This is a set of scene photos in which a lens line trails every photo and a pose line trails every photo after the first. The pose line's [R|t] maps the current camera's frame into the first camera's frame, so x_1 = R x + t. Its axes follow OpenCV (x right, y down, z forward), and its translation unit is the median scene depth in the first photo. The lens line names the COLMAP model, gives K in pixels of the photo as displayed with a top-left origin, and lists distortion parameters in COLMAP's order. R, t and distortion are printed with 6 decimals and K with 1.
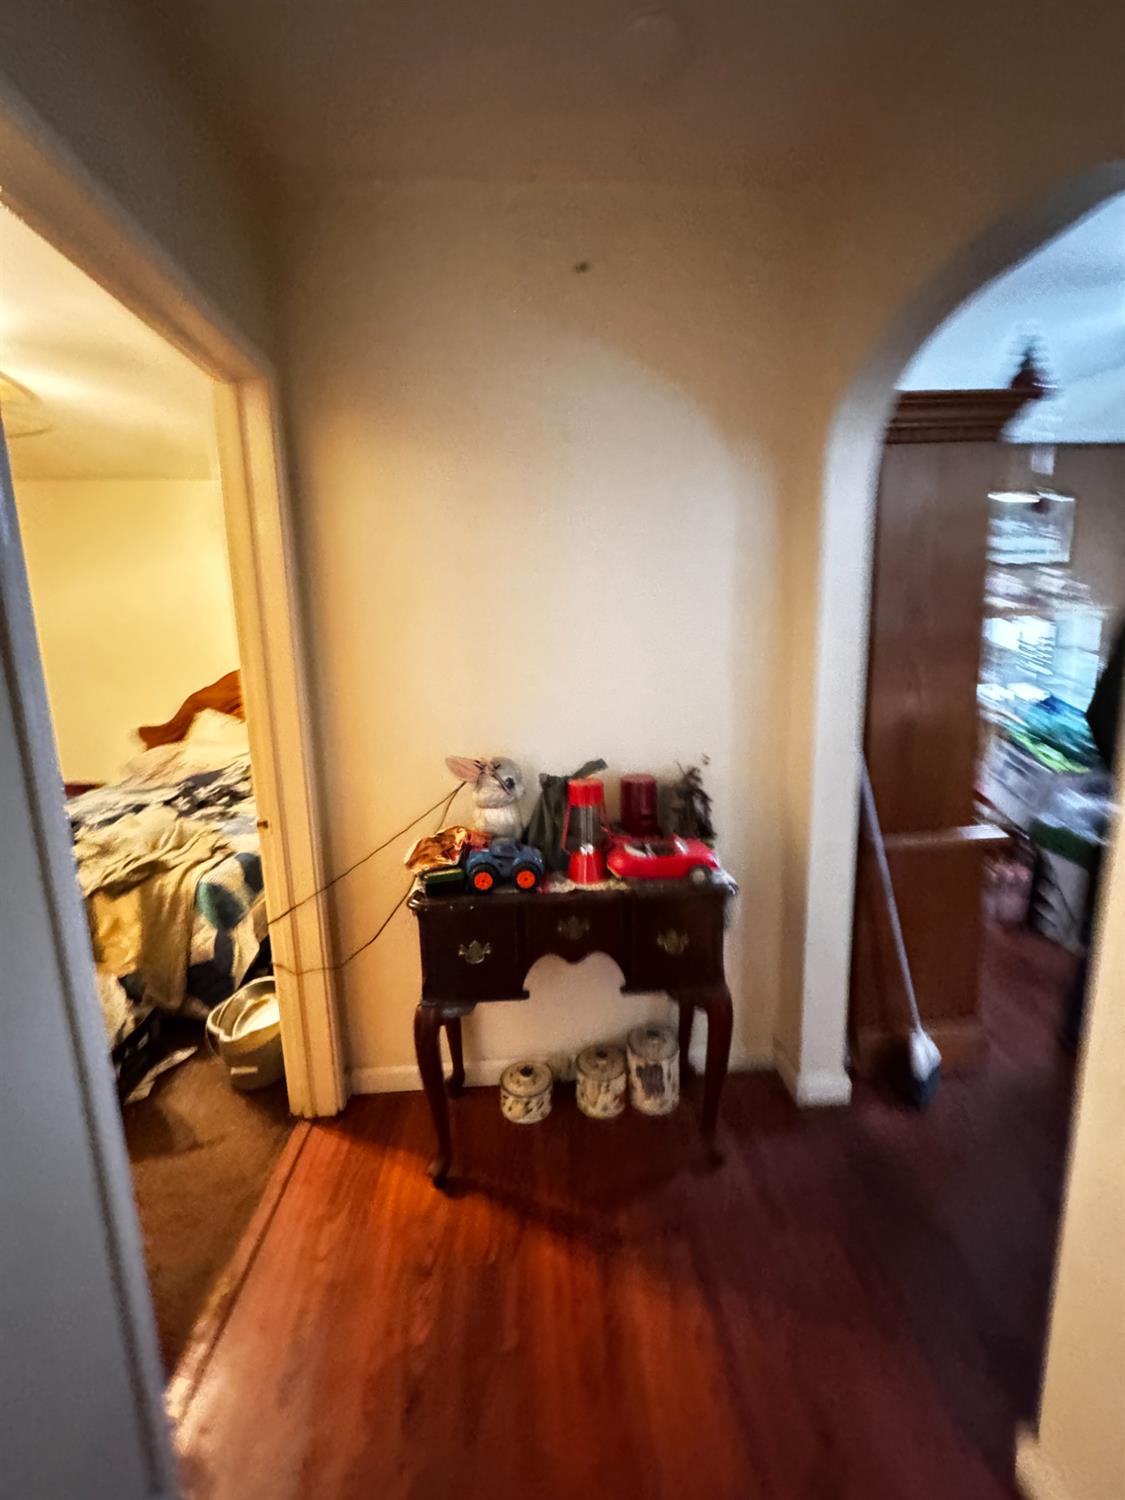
lens RADIAL K [[600.3, 0, 561.1], [0, 600.3, 744.0], [0, 0, 1]] dist [-0.002907, 0.000184]
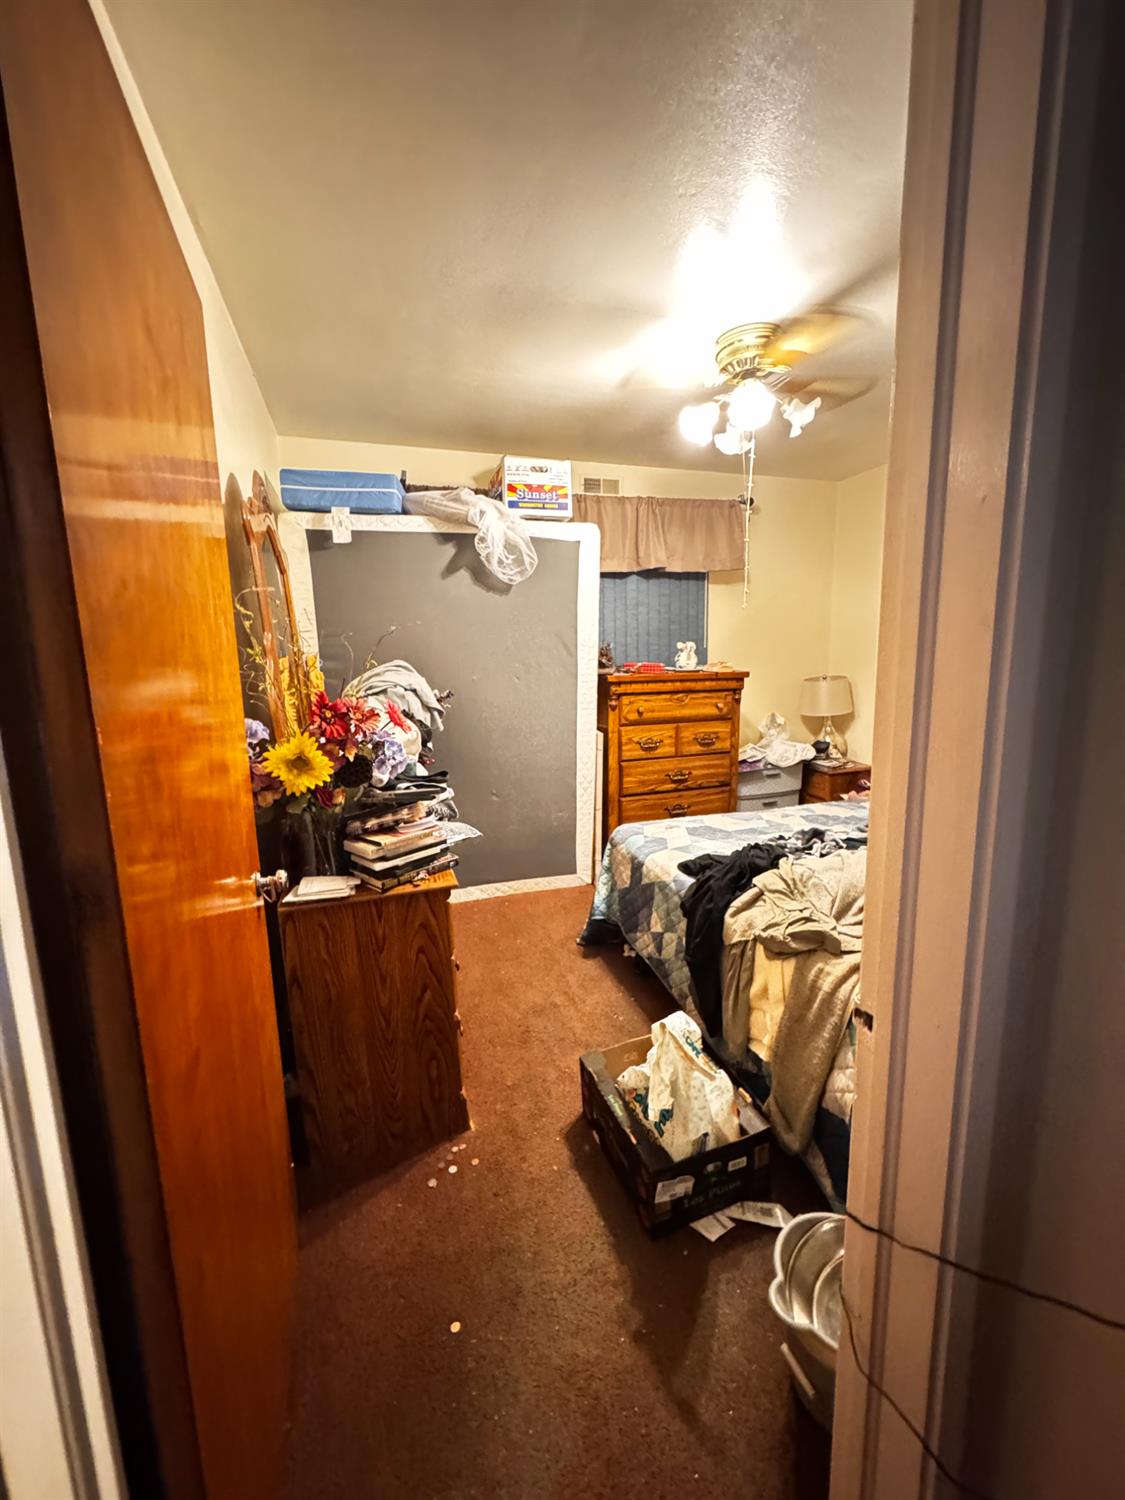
lens RADIAL K [[600.3, 0, 562.6], [0, 600.3, 749.7], [0, 0, 1]] dist [-0.002907, 0.000184]
pose [[0.251667, 0.172717, -0.952278, -0.123323], [-0.131729, 0.980903, 0.143095, -0.080523], [0.958807, 0.089430, 0.269613, 0.508766]]
